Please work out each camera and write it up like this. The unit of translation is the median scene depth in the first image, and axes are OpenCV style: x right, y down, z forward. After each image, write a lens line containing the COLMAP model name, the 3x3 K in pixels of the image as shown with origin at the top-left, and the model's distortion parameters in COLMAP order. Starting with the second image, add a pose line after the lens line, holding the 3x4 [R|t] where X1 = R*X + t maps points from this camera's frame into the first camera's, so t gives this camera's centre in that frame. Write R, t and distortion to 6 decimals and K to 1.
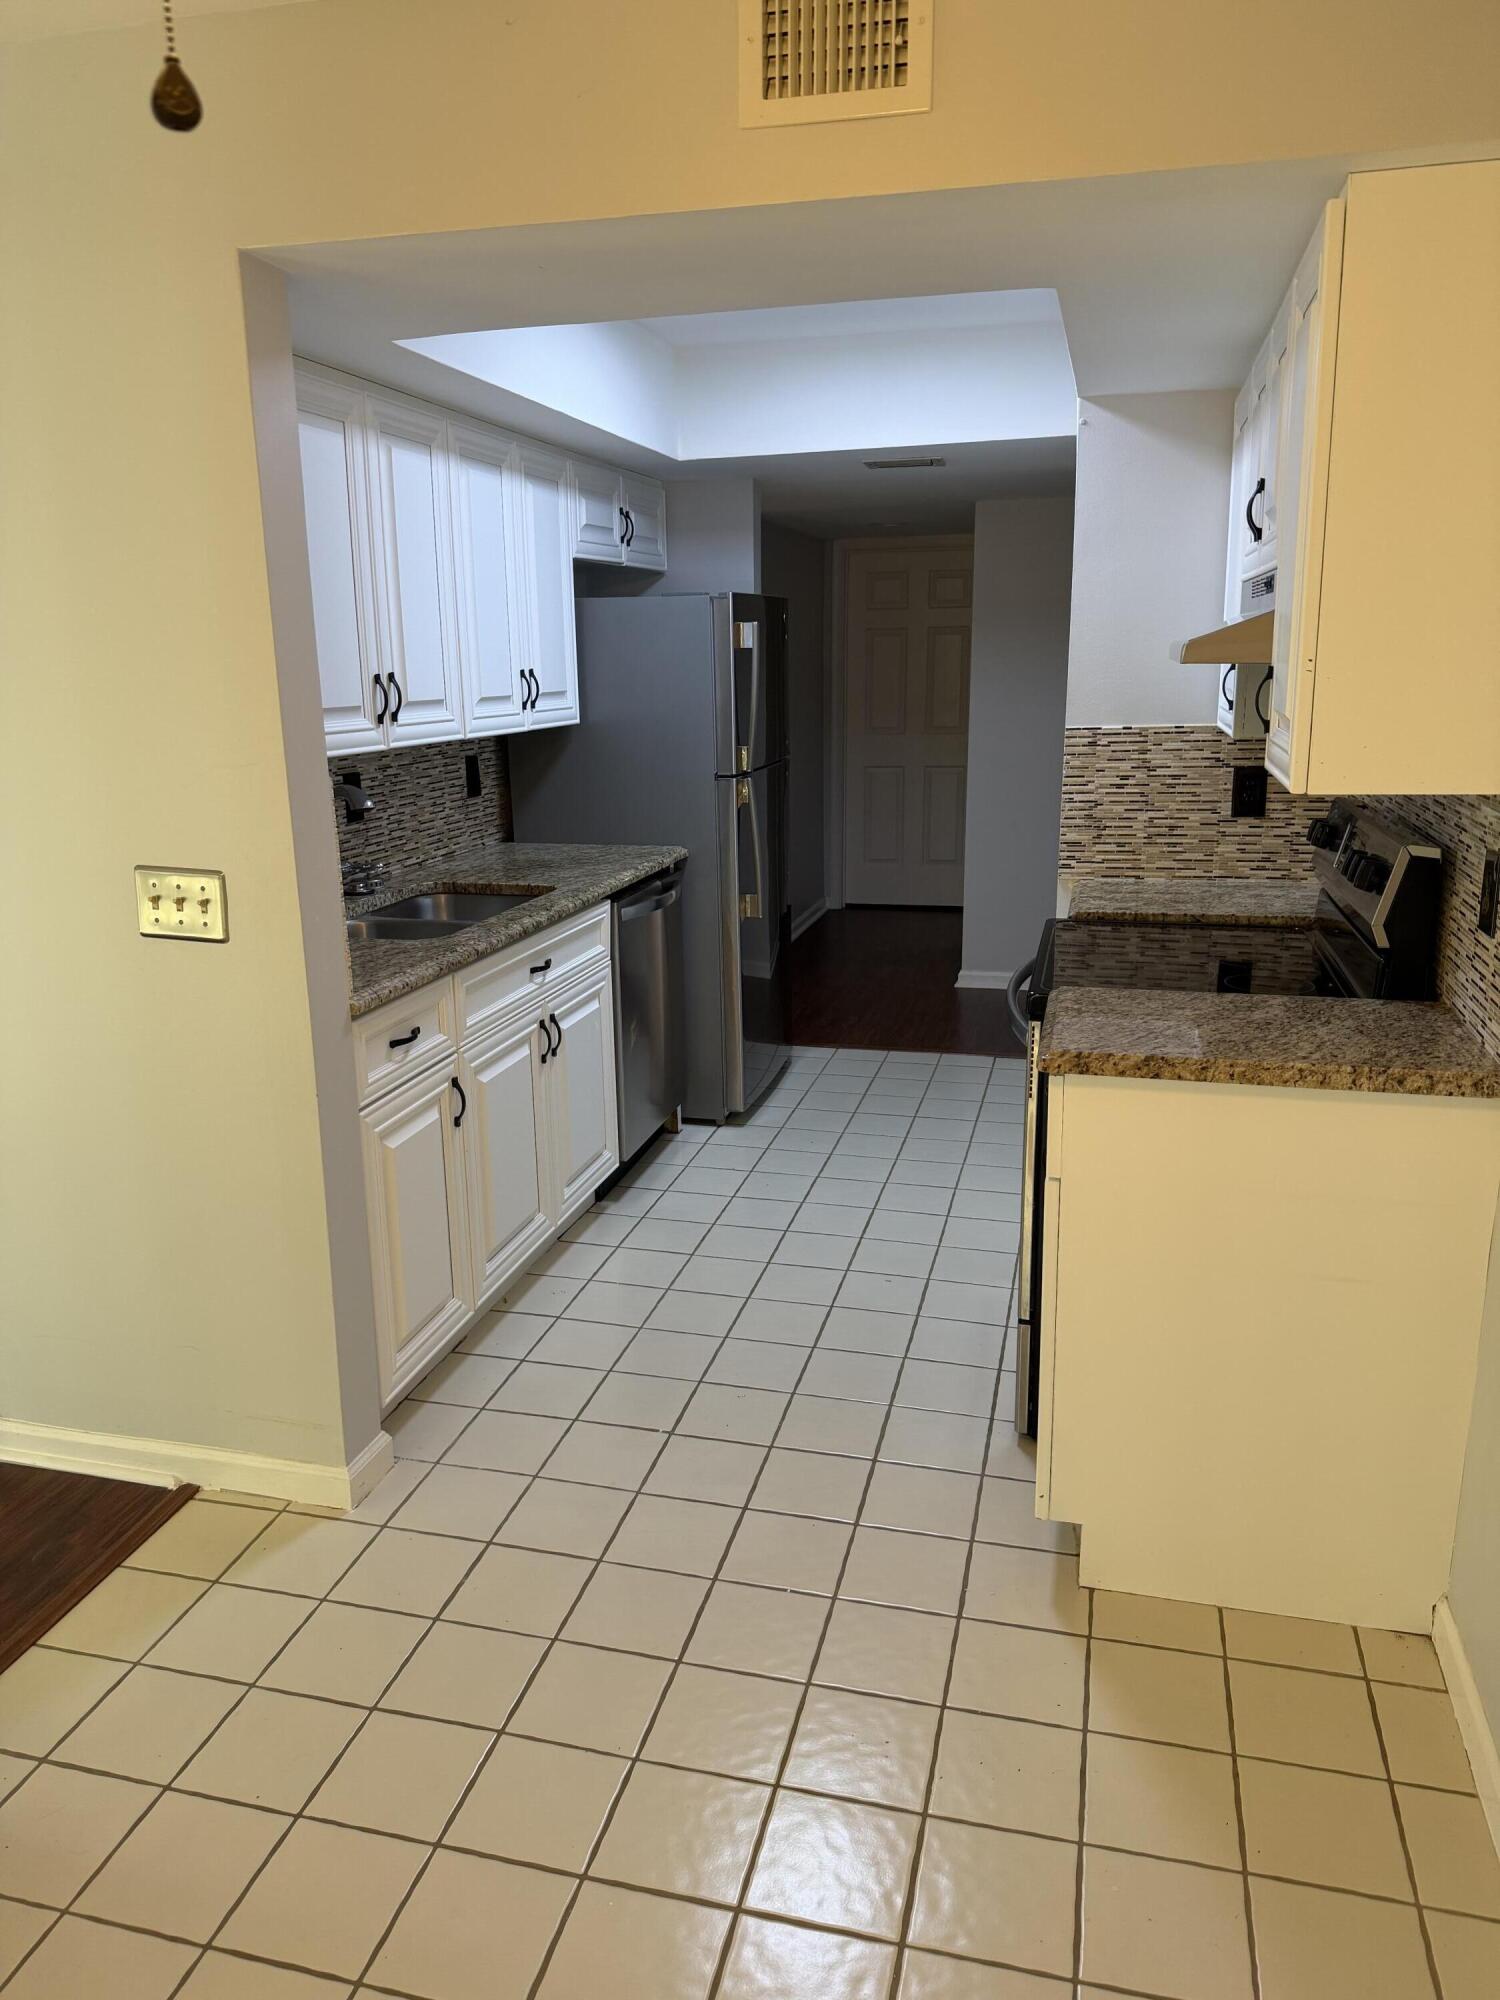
lens RADIAL K [[1430.7, 0, 750.0], [0, 1430.7, 1000.0], [0, 0, 1]] dist [0.259417, 0.000205]
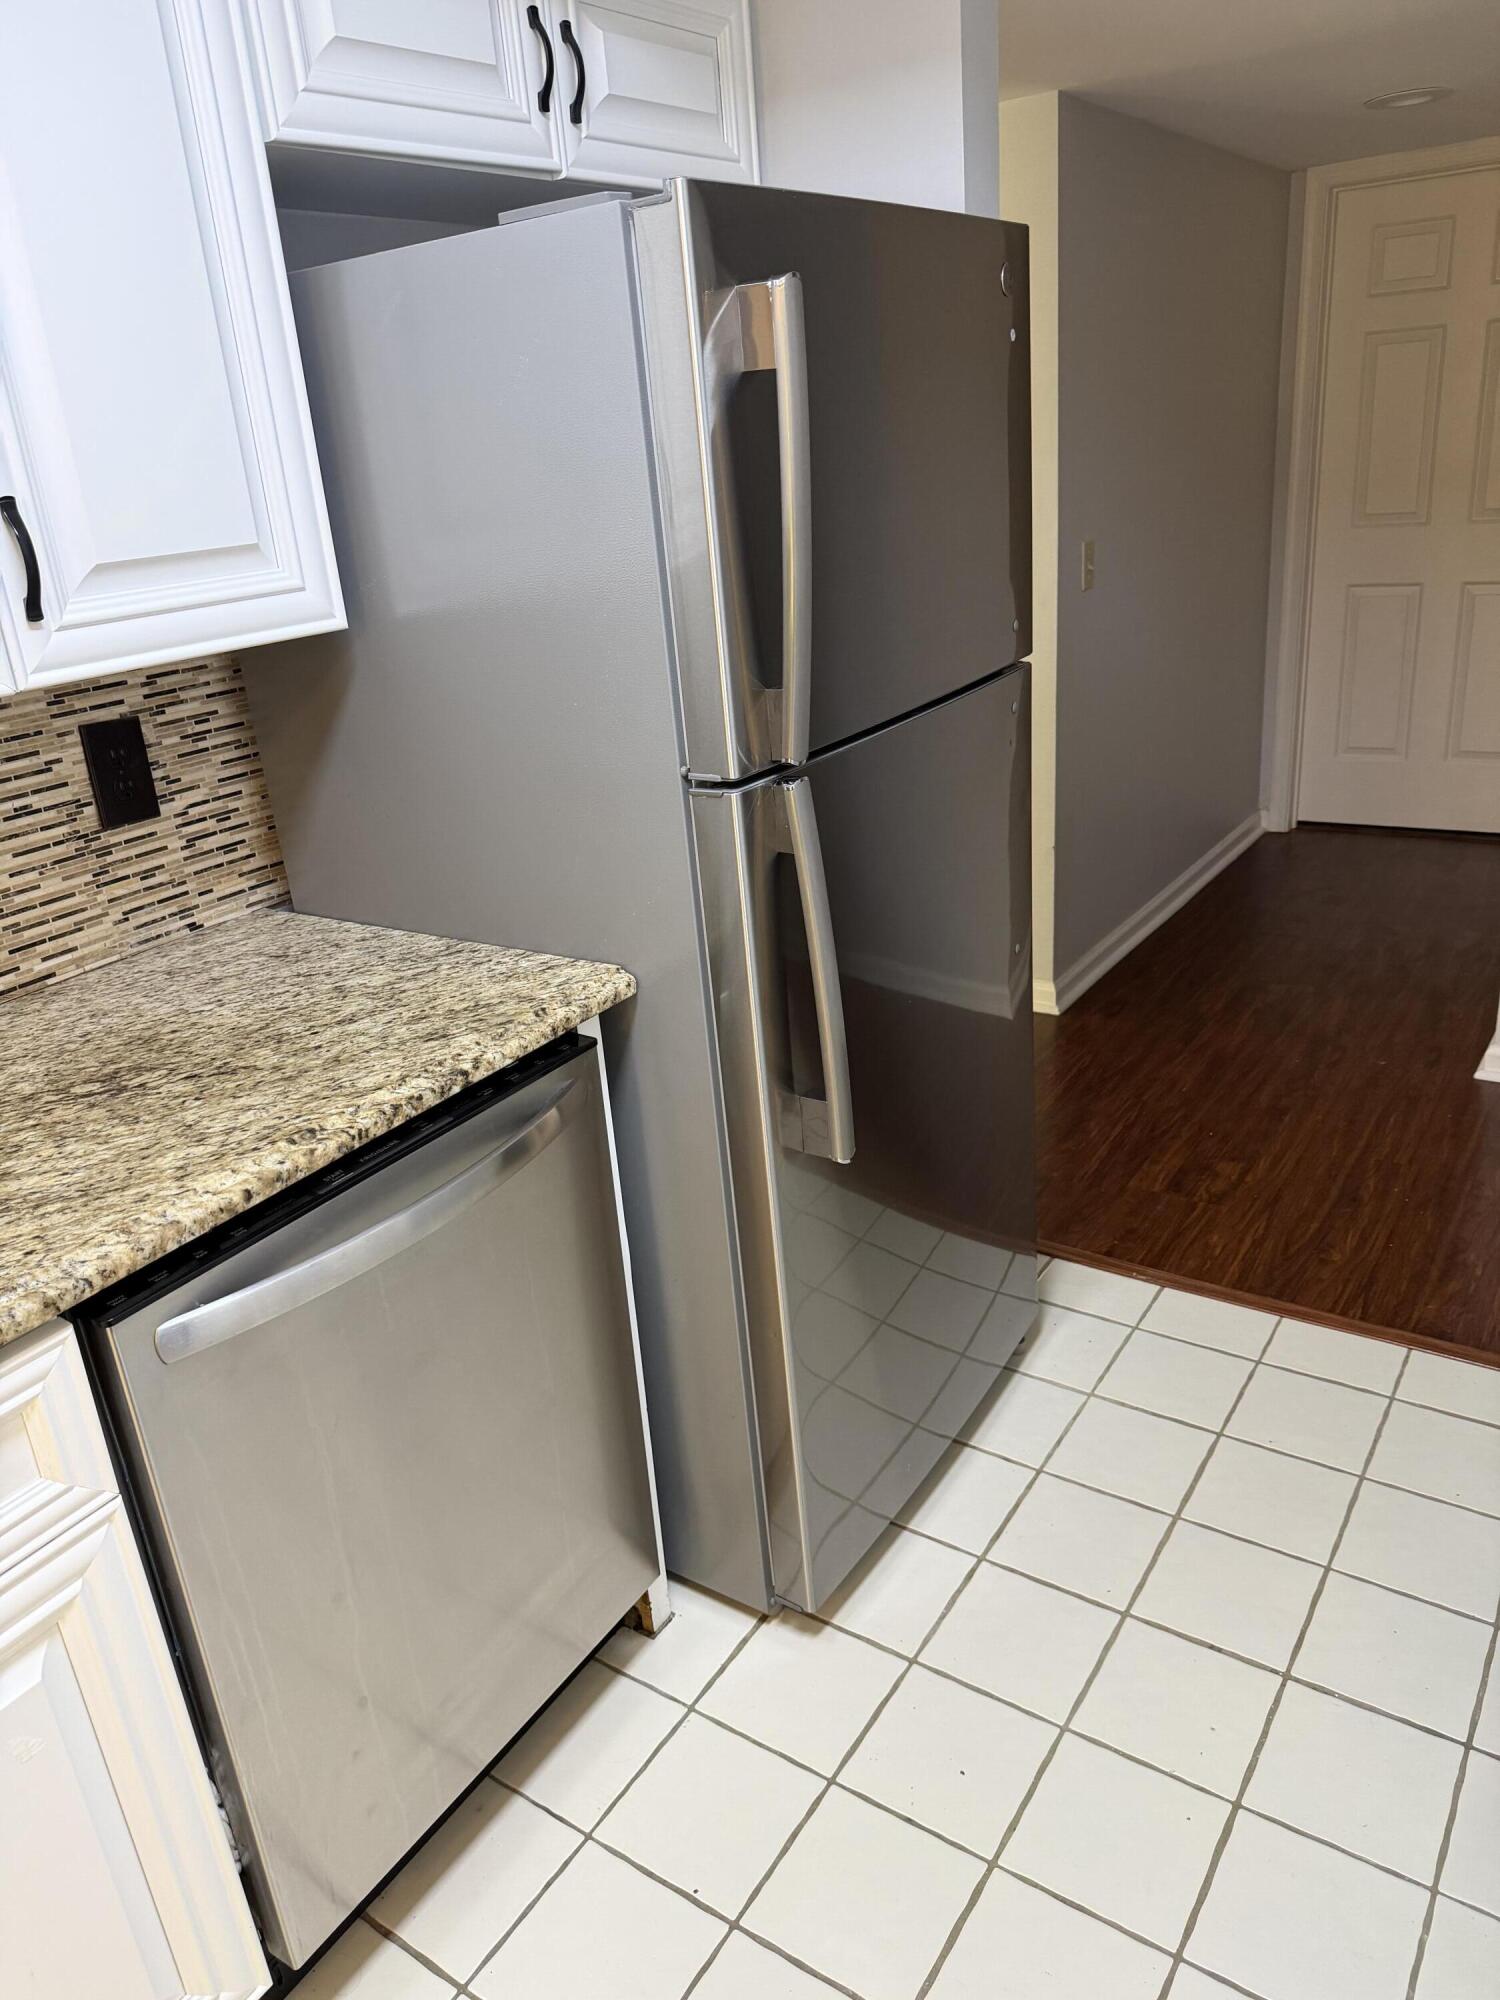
lens RADIAL K [[1387.7, 0, 750.0], [0, 1387.7, 1000.0], [0, 0, 1]] dist [0.002634, 0.000438]
pose [[0.938314, 0.072787, -0.338036, 0.107410], [-0.017800, 0.986466, 0.162999, -0.167787], [0.345325, -0.146927, 0.926910, 0.747191]]
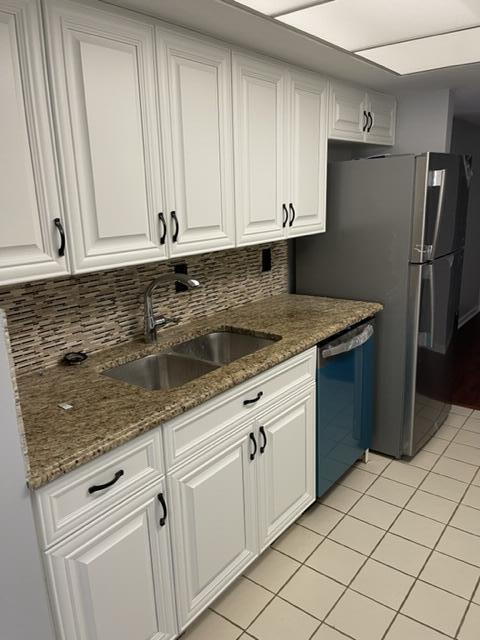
lens RADIAL K [[477.5, 0, 230.8], [0, 477.5, 320.5], [0, 0, 1]] dist [0.053507, 0.004028]
pose [[0.908363, 0.089210, -0.408557, 0.028310], [-0.077172, 0.995961, 0.045892, -0.107547], [0.411001, -0.010158, 0.911578, 0.444006]]
